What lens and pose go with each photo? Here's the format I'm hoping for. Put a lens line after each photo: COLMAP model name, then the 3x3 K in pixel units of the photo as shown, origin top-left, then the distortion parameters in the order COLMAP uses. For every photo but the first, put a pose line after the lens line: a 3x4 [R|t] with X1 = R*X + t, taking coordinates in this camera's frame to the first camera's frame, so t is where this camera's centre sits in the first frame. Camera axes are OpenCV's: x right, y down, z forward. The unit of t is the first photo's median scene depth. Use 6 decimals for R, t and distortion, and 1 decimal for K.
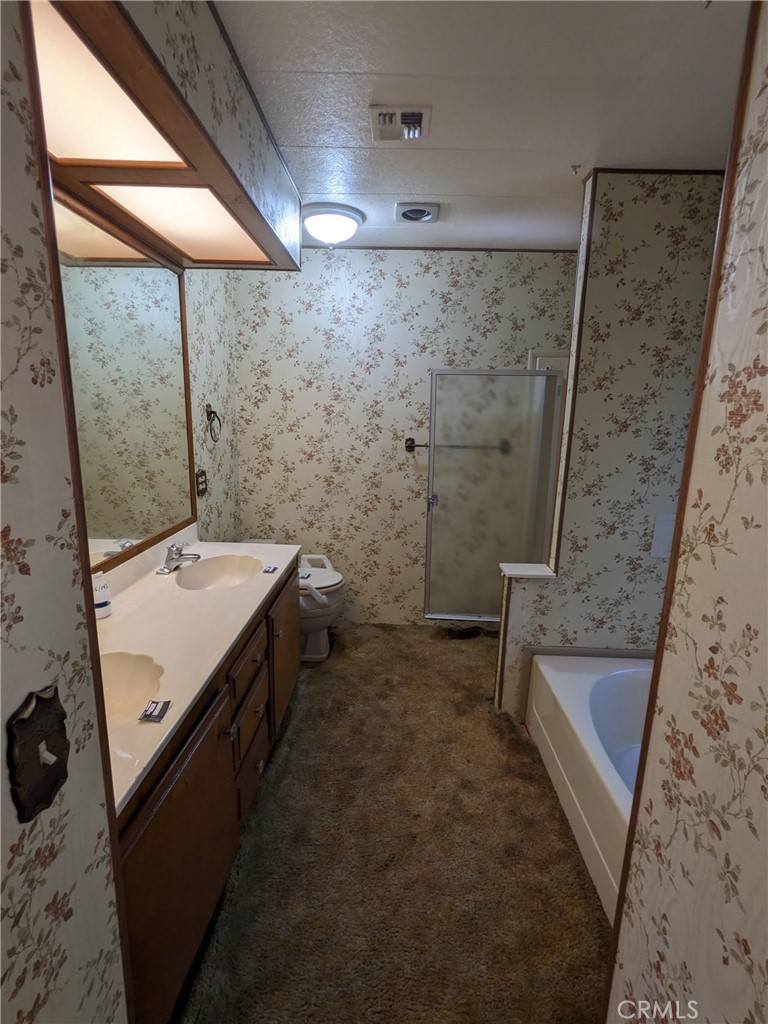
lens RADIAL K [[490.4, 0, 386.4], [0, 490.4, 514.0], [0, 0, 1]] dist [-0.003179, 0.003549]
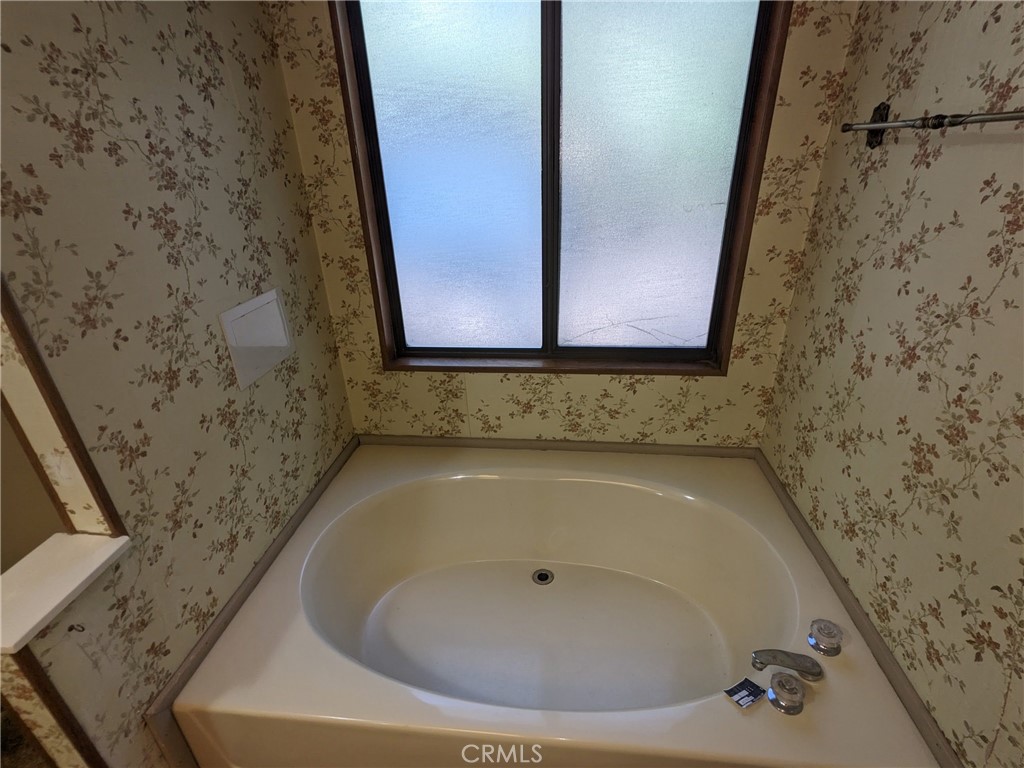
lens RADIAL K [[490.4, 0, 510.1], [0, 490.4, 380.2], [0, 0, 1]] dist [-0.003179, 0.003549]
pose [[0.995683, -0.014877, -0.091616, -0.562193], [0.035567, 0.972879, 0.228565, -0.136955], [0.085731, -0.230837, 0.969208, -0.549554]]
